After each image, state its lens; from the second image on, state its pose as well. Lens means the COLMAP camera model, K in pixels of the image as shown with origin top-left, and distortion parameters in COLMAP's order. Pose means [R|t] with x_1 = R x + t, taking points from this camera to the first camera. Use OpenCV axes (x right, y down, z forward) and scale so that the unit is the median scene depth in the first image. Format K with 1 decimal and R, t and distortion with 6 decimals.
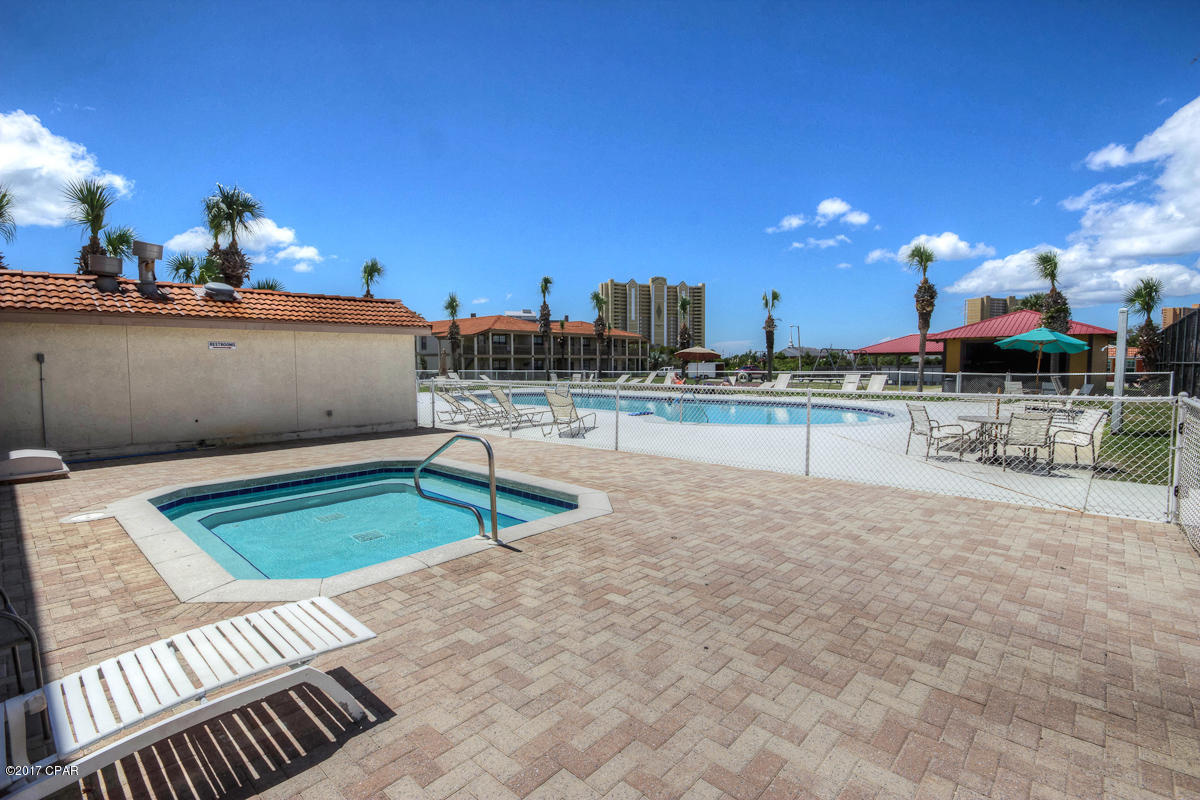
lens RADIAL K [[563.4, 0, 600.0], [0, 563.4, 400.0], [0, 0, 1]] dist [-0.013291, -0.001131]
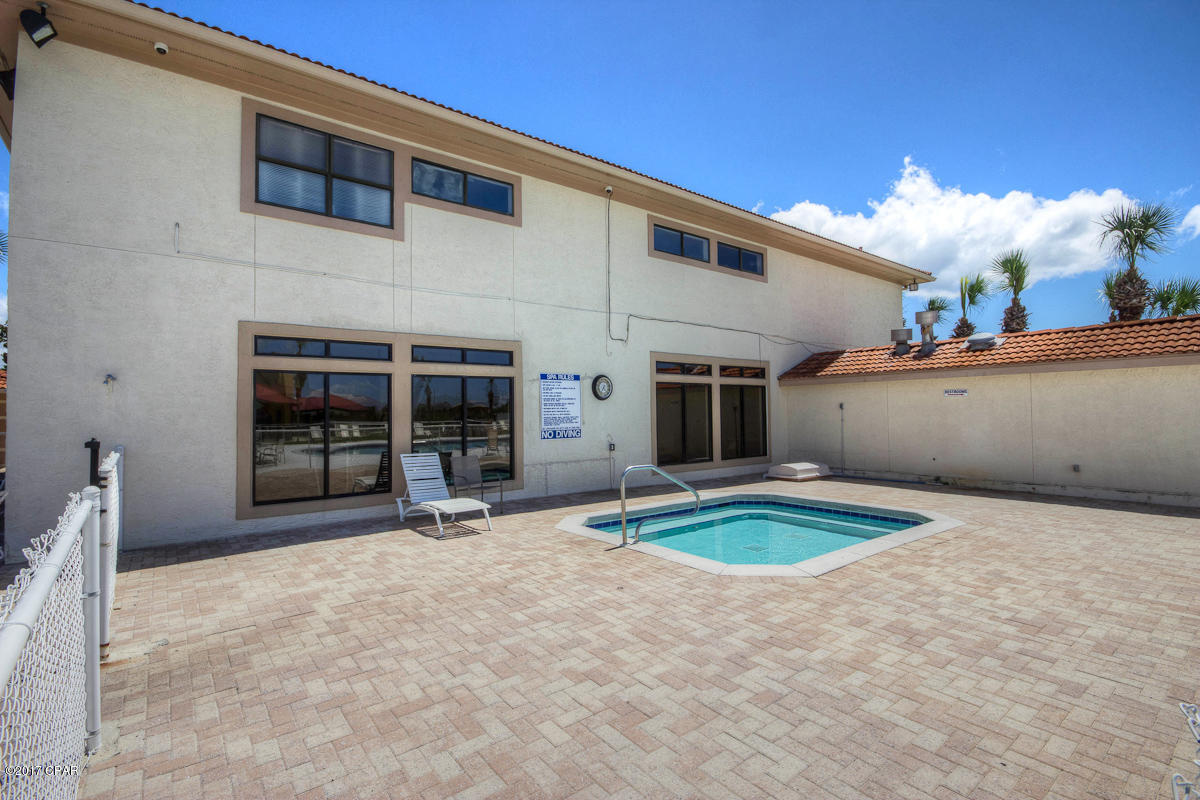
lens RADIAL K [[552.6, 0, 597.2], [0, 552.6, 397.2], [0, 0, 1]] dist [-0.015089, 0.000068]
pose [[-0.168598, -0.020386, -0.985474, 0.946790], [-0.057224, 0.998302, -0.010861, -0.070302], [0.984022, 0.054562, -0.169478, 0.938095]]
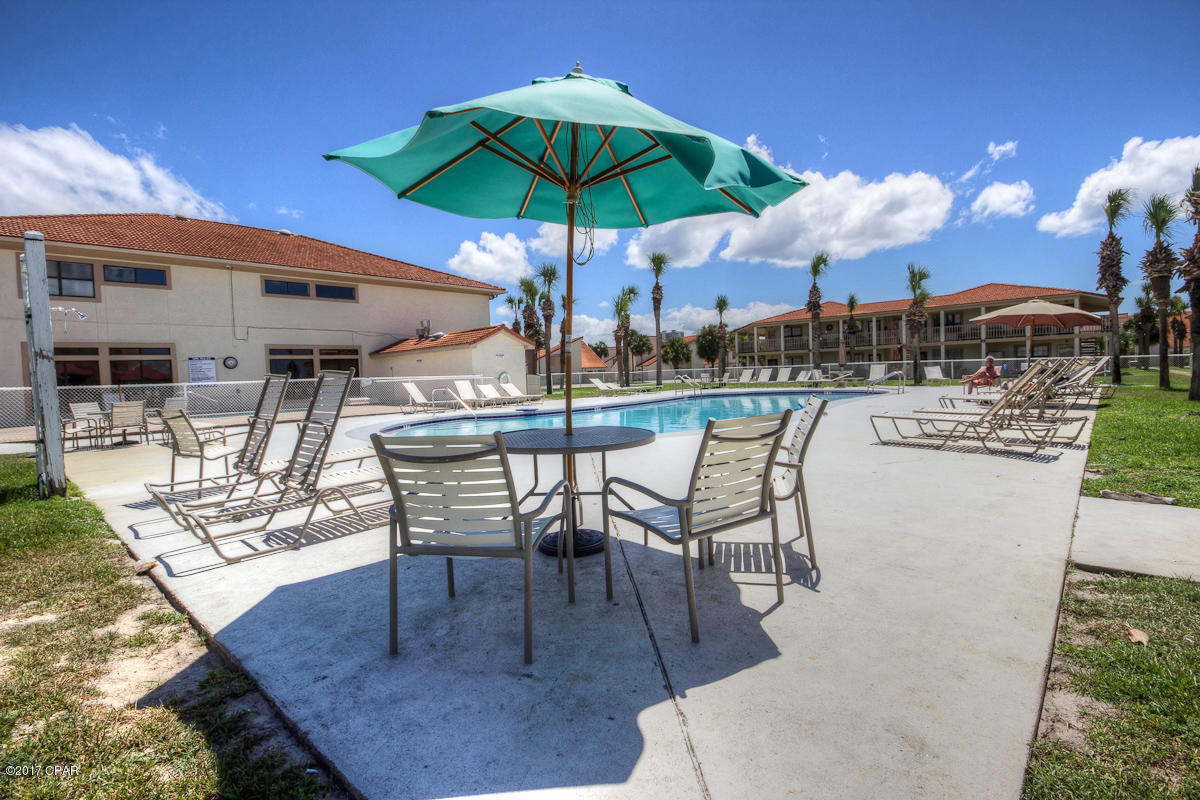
lens RADIAL K [[563.4, 0, 600.0], [0, 563.4, 400.0], [0, 0, 1]] dist [-0.013291, -0.001131]
pose [[0.006309, 0.053535, -0.998546, 1.187489], [-0.039982, 0.997781, 0.053241, -0.082588], [0.999180, 0.039588, 0.008435, 1.196668]]
